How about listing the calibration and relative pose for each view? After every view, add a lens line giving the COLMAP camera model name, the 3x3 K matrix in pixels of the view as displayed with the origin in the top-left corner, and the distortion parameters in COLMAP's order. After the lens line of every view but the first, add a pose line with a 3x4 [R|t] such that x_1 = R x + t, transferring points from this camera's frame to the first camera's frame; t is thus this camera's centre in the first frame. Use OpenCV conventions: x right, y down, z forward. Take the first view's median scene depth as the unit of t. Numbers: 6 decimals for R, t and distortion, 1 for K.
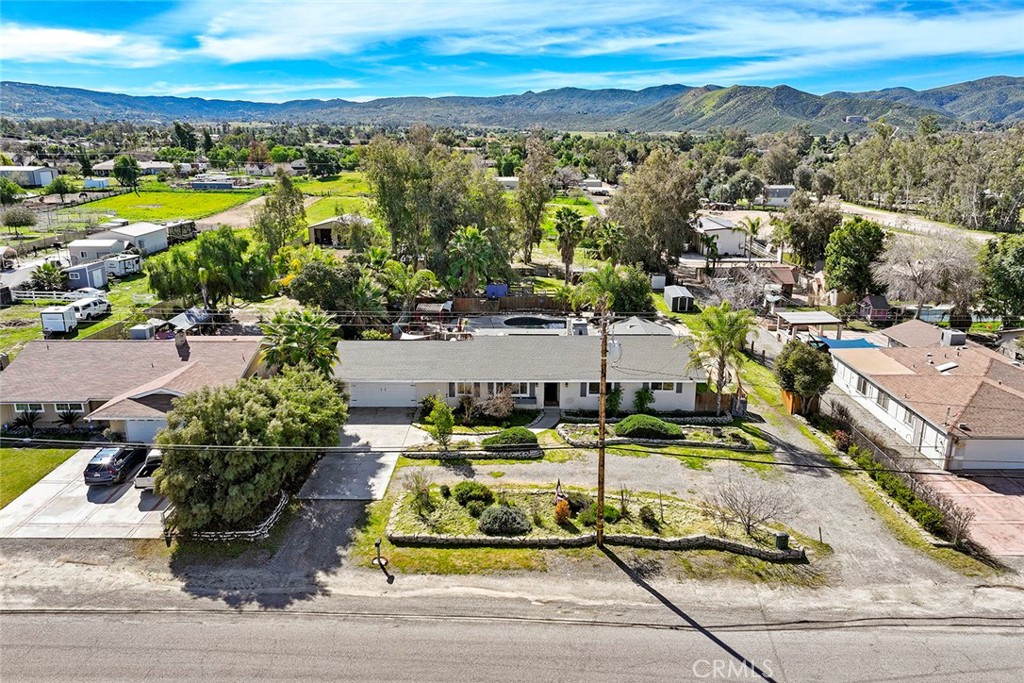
lens RADIAL K [[718.8, 0, 507.6], [0, 718.8, 316.6], [0, 0, 1]] dist [0.002623, 0.006728]
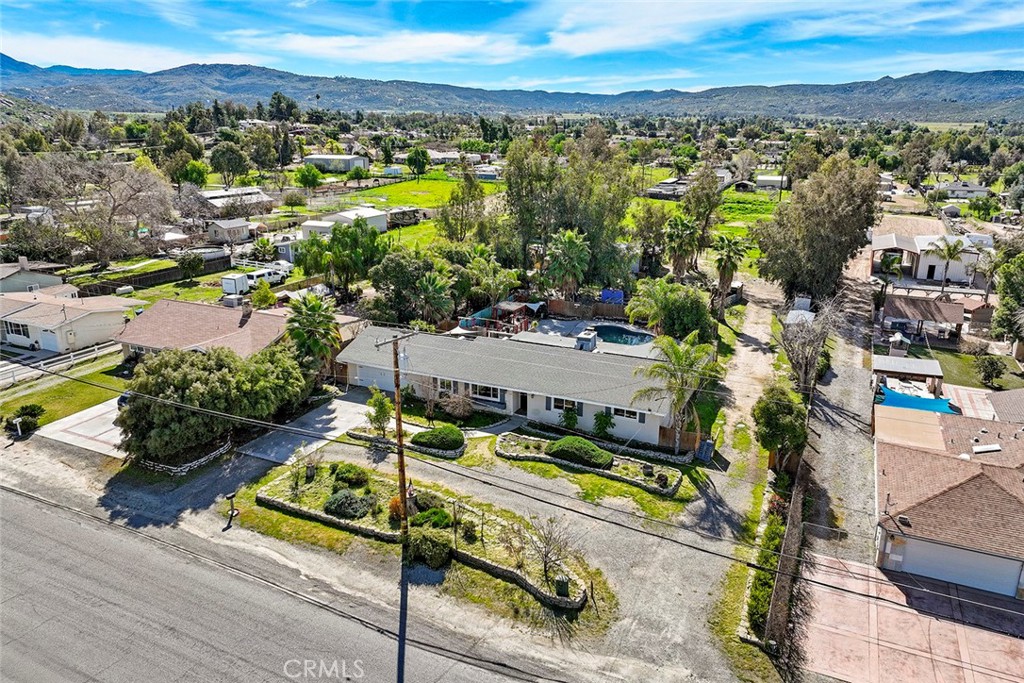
lens RADIAL K [[718.8, 0, 507.6], [0, 718.8, 316.6], [0, 0, 1]] dist [0.002623, 0.006728]
pose [[0.906046, 0.111231, -0.408298, 0.477182], [-0.106084, 0.993730, 0.035308, -0.050658], [0.409666, 0.011323, 0.912165, 0.066251]]
